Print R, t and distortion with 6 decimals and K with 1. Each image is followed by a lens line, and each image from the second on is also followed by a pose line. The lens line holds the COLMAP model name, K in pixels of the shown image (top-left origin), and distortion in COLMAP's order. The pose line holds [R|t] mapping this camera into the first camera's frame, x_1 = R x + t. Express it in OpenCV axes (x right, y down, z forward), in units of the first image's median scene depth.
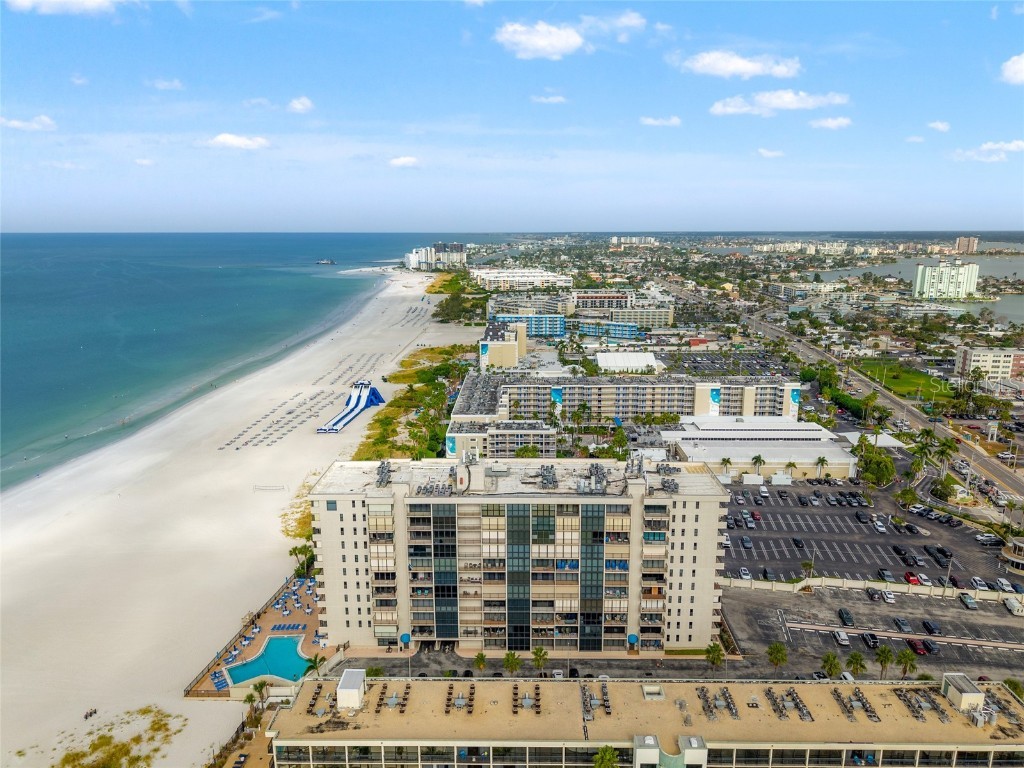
lens RADIAL K [[724.9, 0, 512.0], [0, 724.9, 384.0], [0, 0, 1]] dist [0.000461, 0.000181]
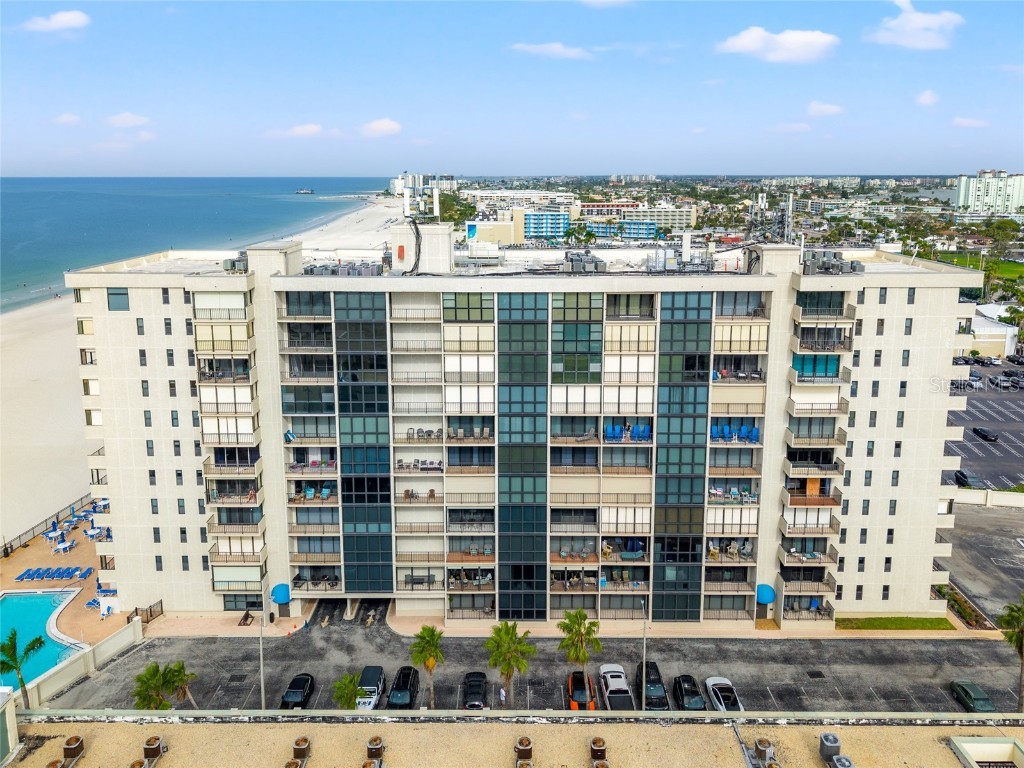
lens RADIAL K [[769.4, 0, 515.6], [0, 769.4, 285.9], [0, 0, 1]] dist [0.007501, 0.007142]
pose [[0.999920, 0.002514, 0.012386, -0.001809], [-0.001818, 0.998435, -0.055900, 0.183656], [-0.012507, 0.055873, 0.998360, 0.500091]]
